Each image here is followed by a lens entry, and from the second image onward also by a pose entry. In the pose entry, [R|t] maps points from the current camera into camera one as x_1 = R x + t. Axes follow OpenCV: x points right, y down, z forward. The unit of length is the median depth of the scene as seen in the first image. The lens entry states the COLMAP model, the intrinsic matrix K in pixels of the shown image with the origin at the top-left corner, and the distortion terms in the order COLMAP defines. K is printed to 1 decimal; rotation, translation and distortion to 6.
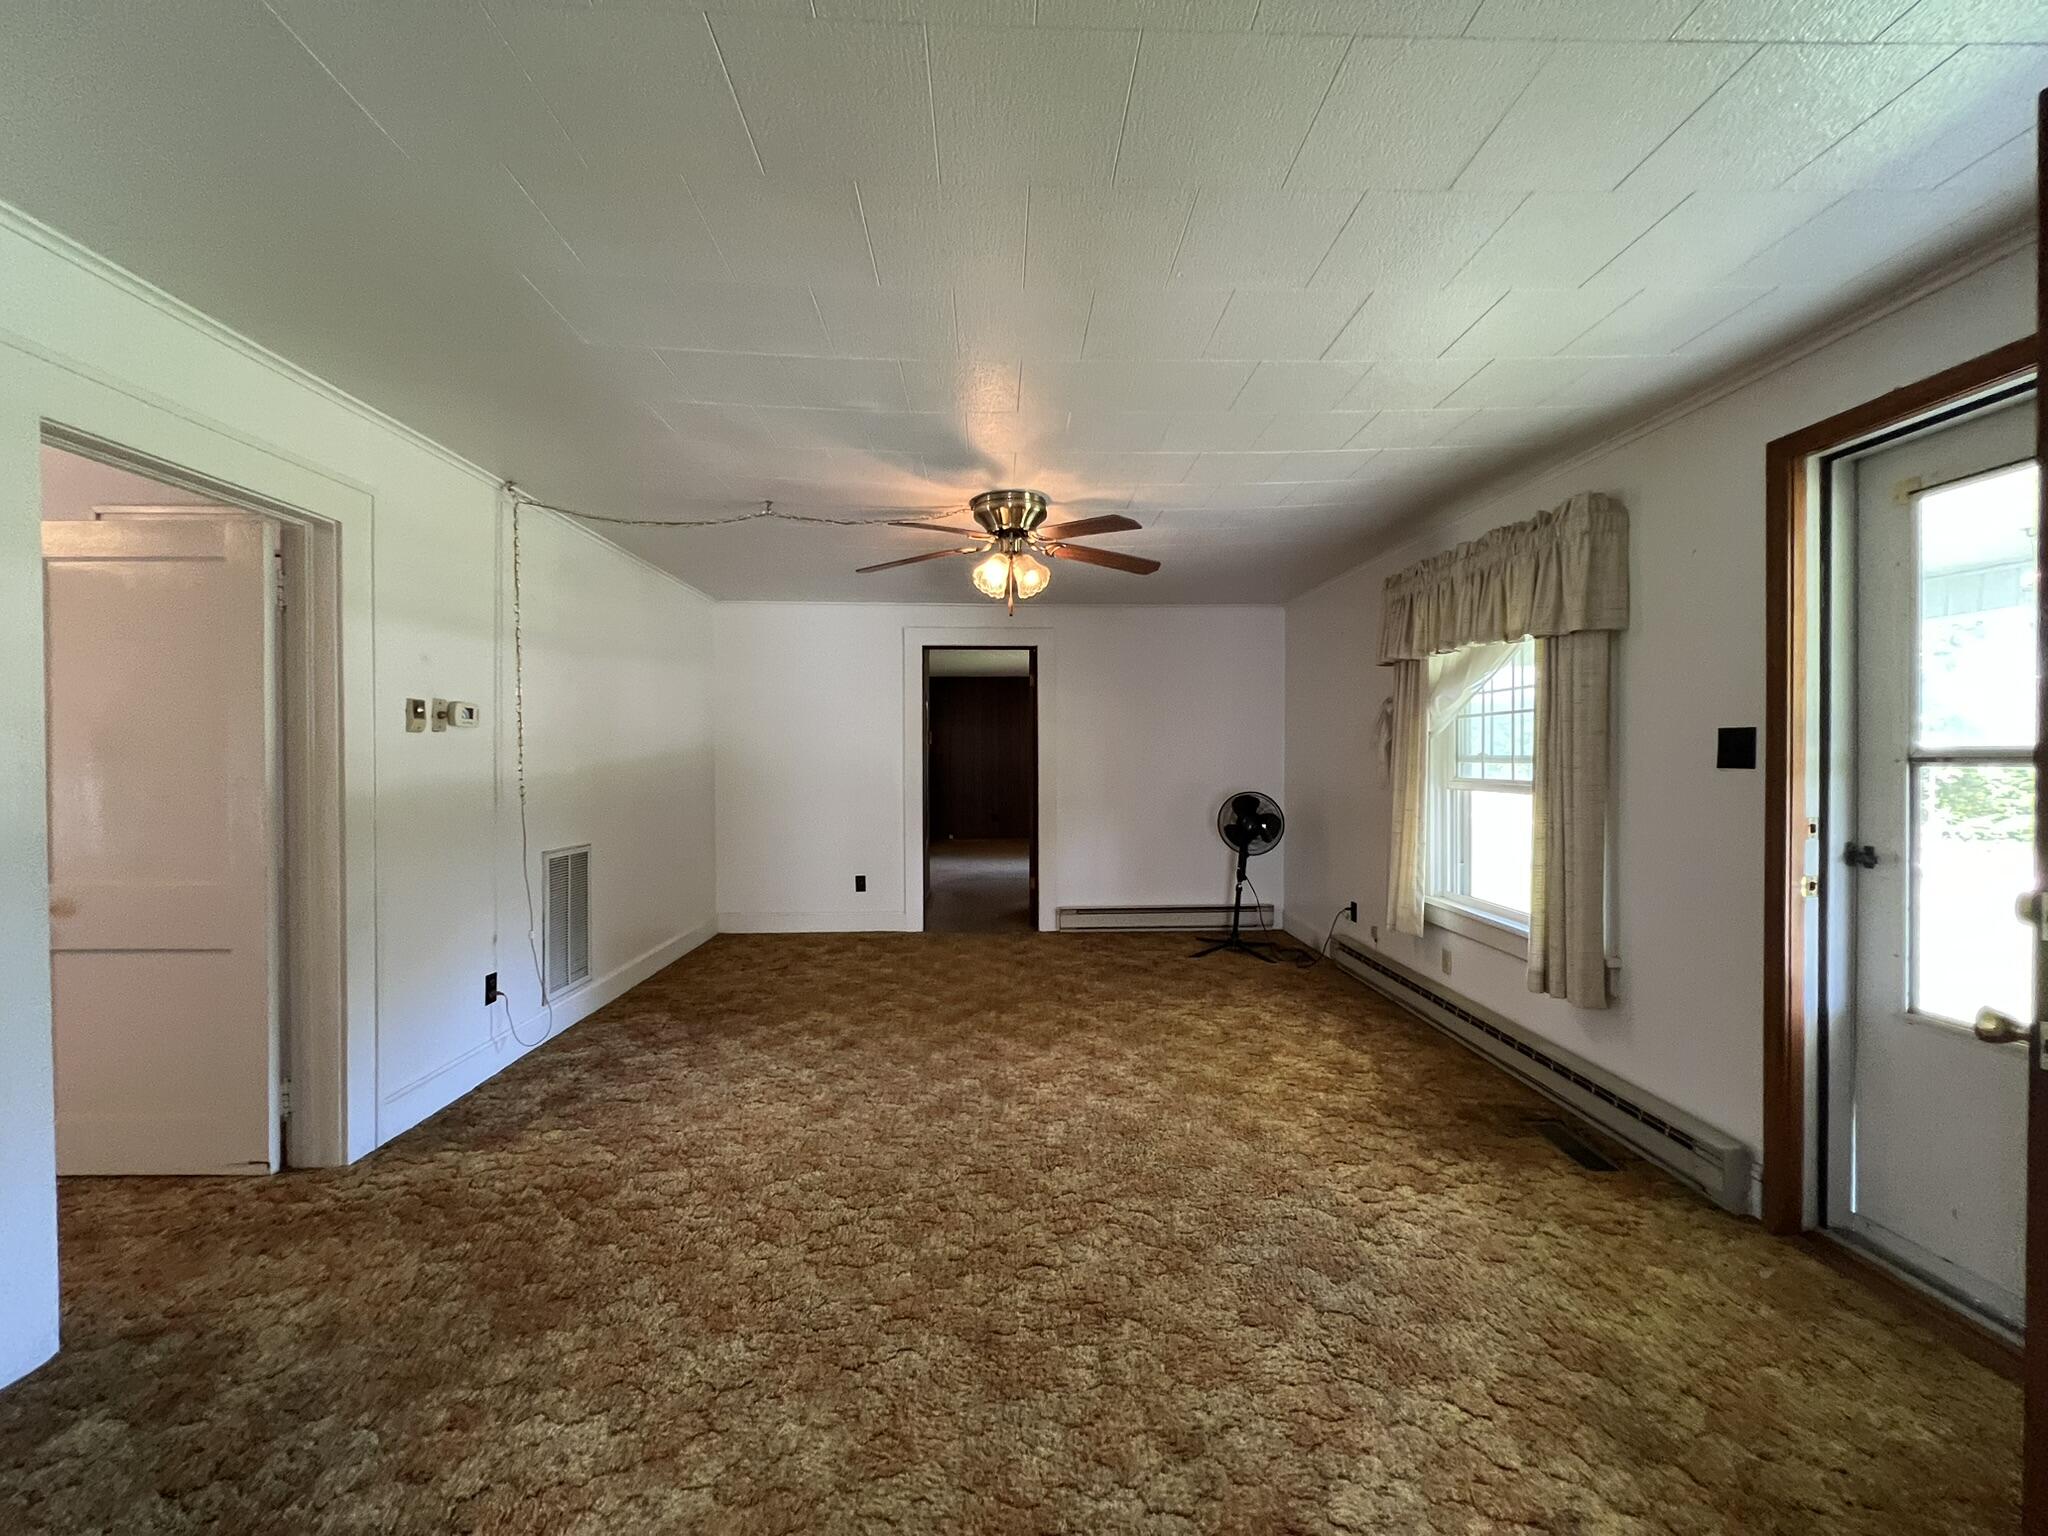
lens RADIAL K [[821.0, 0, 1024.6], [0, 821.0, 766.2], [0, 0, 1]] dist [-0.002861, 0.000844]
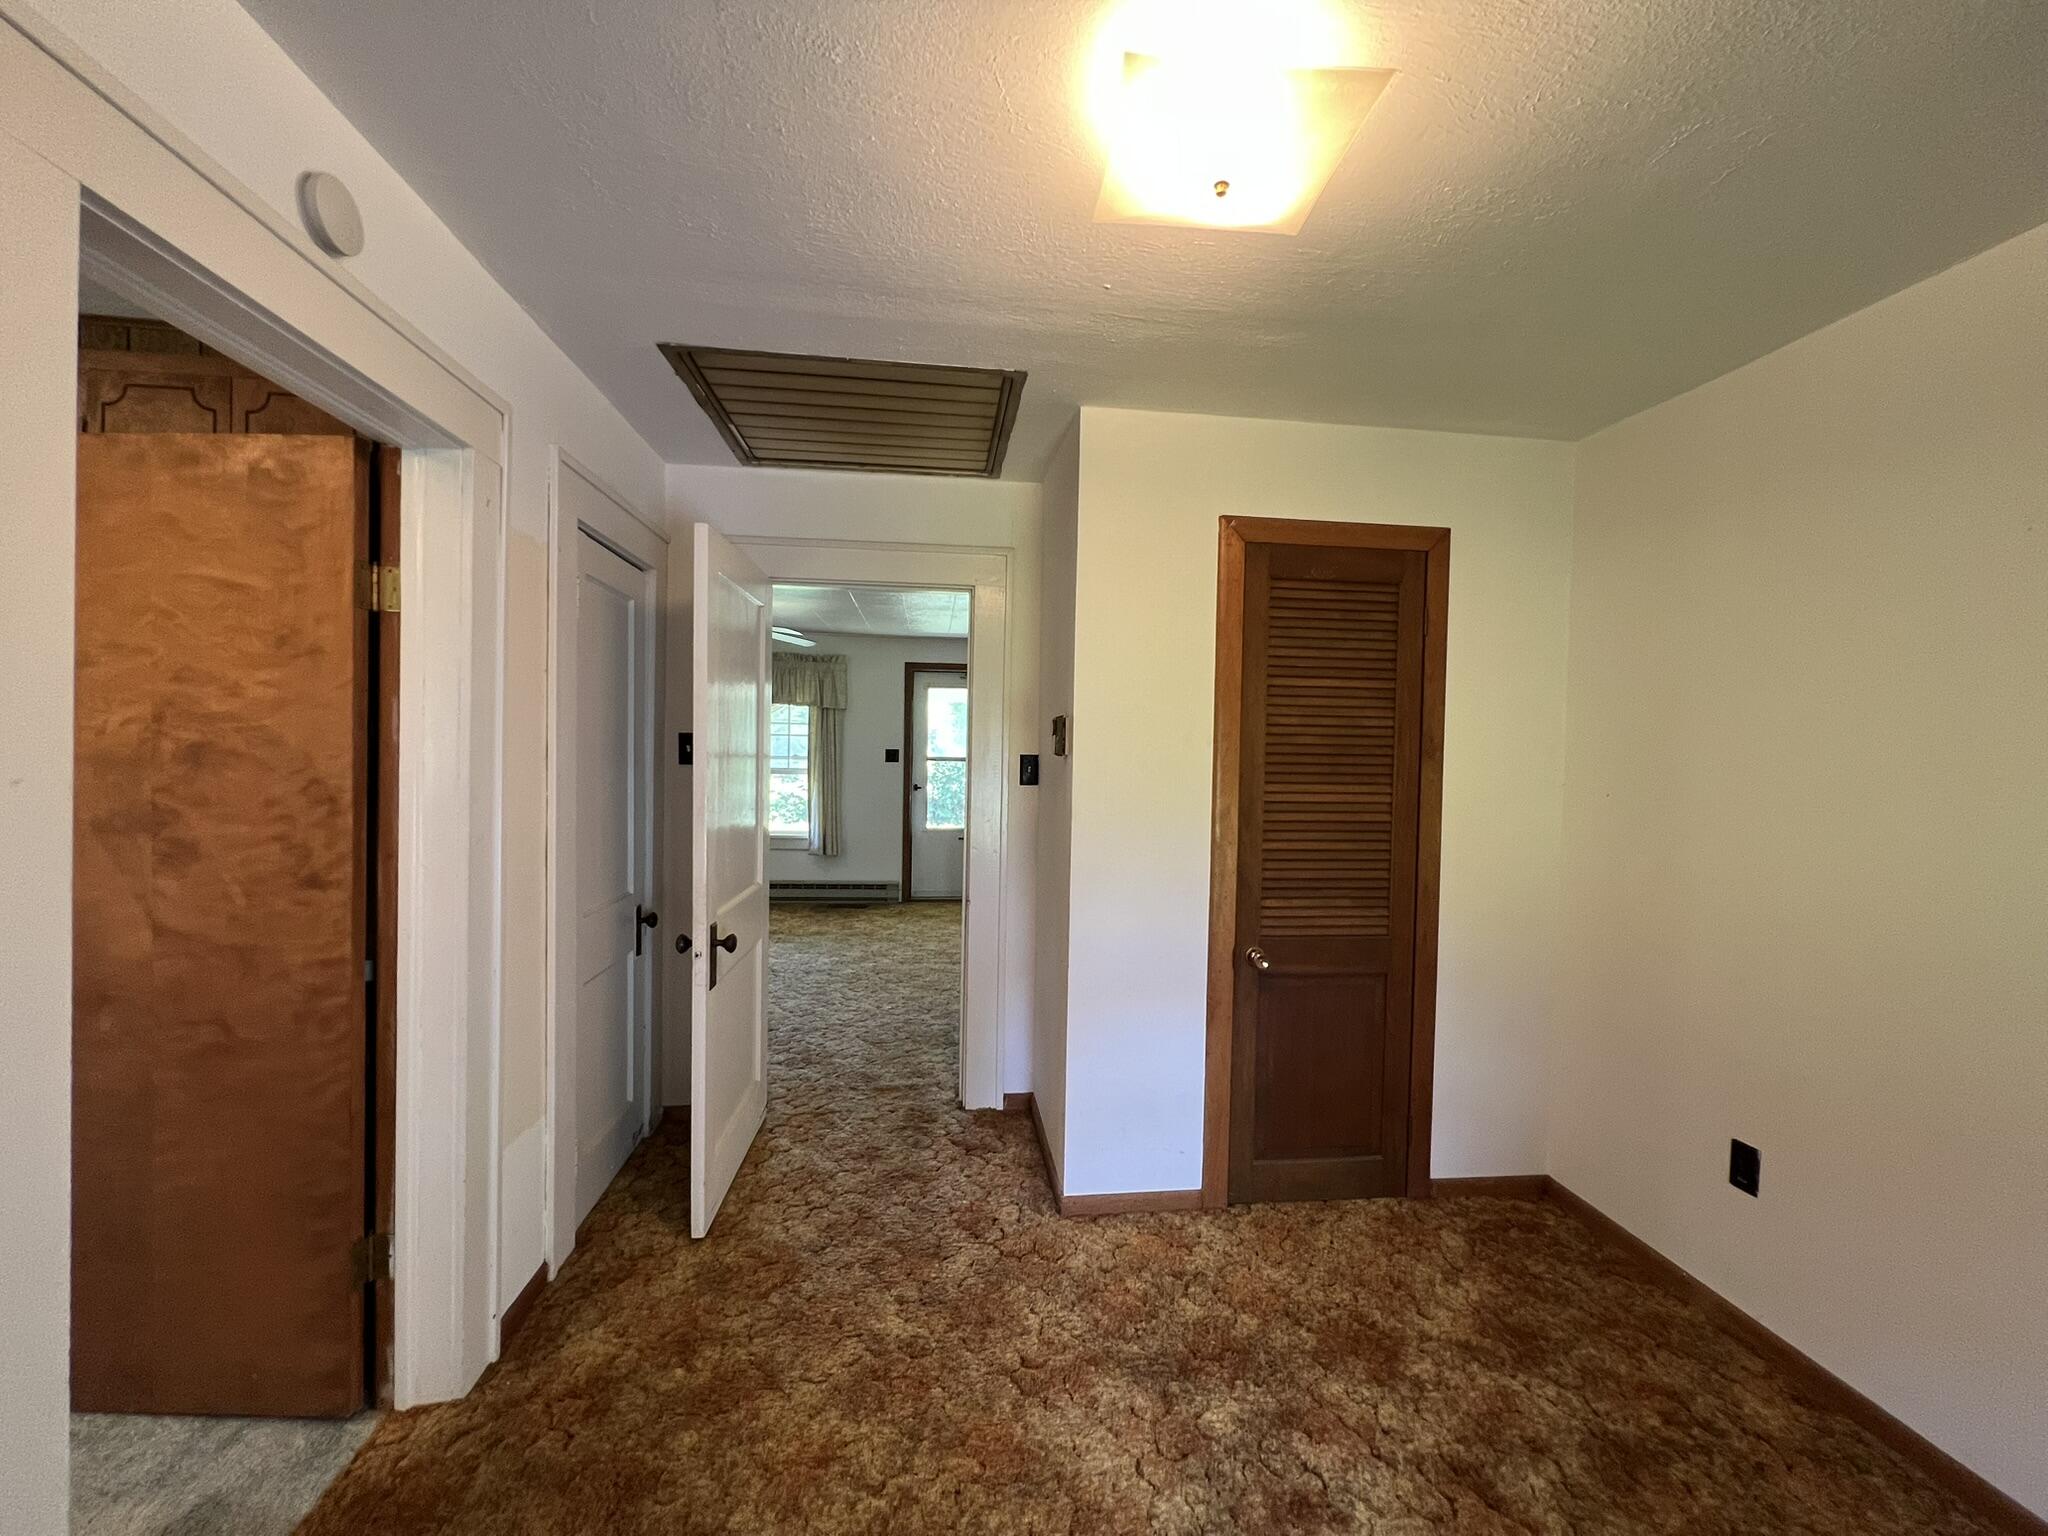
lens RADIAL K [[821.0, 0, 1024.6], [0, 821.0, 766.2], [0, 0, 1]] dist [-0.002861, 0.000844]
pose [[-0.093196, -0.027456, 0.995269, -1.606061], [-0.006648, 0.999615, 0.026953, -0.048718], [-0.995626, -0.004105, -0.093343, 0.560393]]
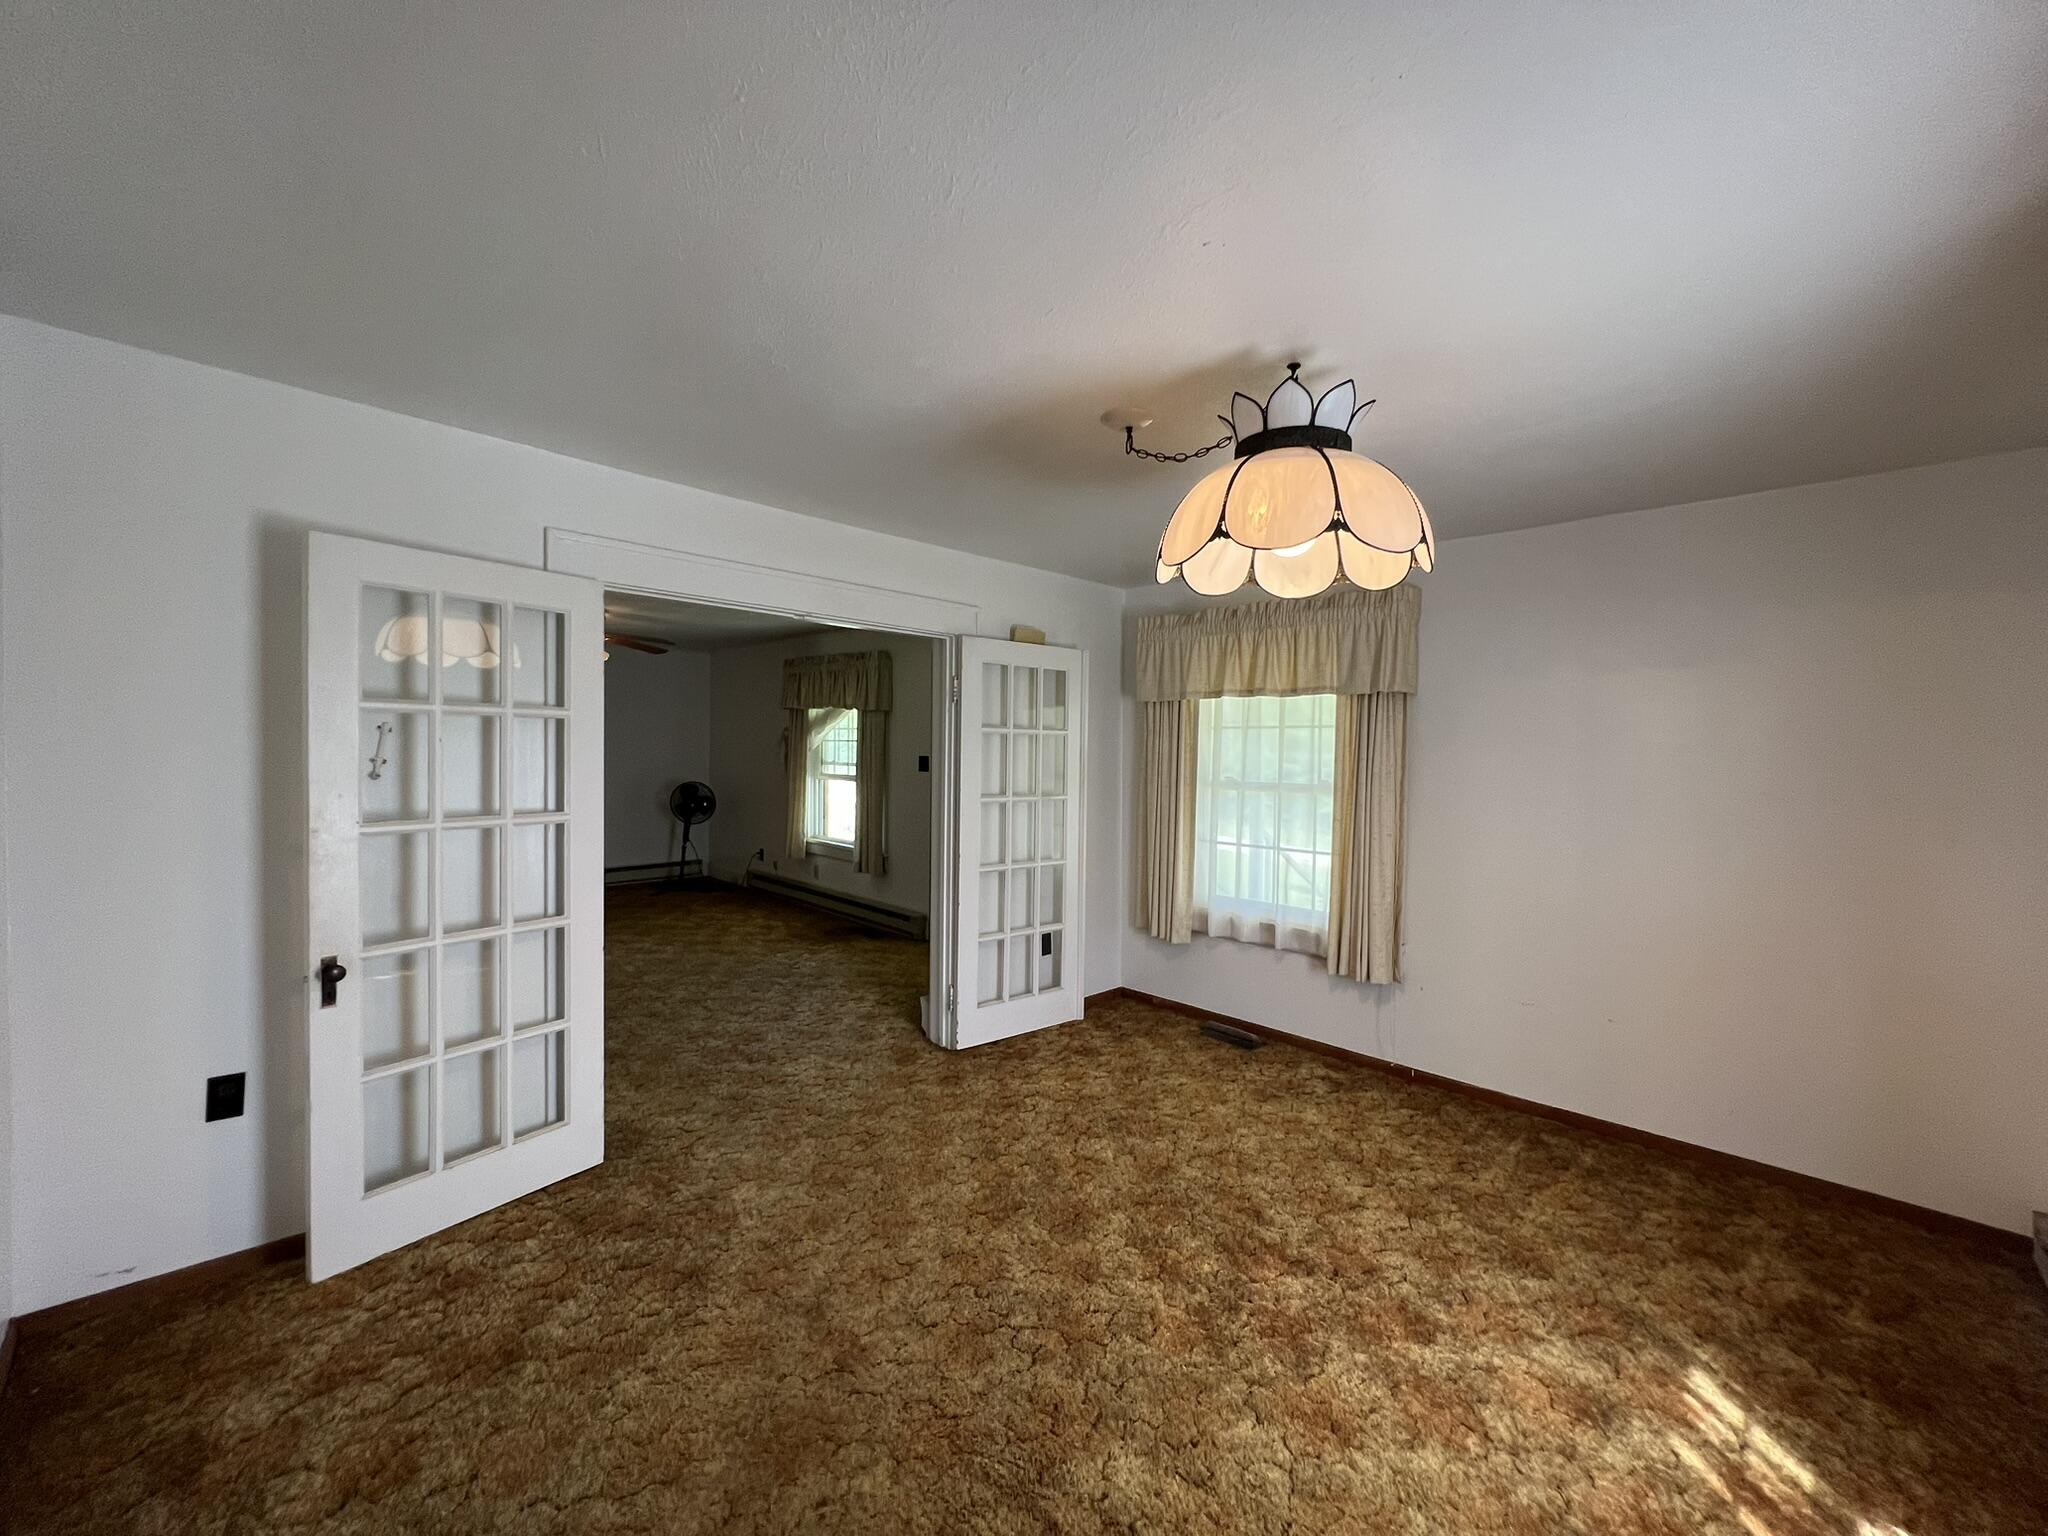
lens RADIAL K [[821.0, 0, 1024.6], [0, 821.0, 766.2], [0, 0, 1]] dist [-0.002861, 0.000844]
pose [[0.733868, -0.002684, 0.679286, -0.469693], [-0.009354, 0.999857, 0.014056, -0.037249], [-0.679227, -0.016670, 0.733739, -0.797501]]
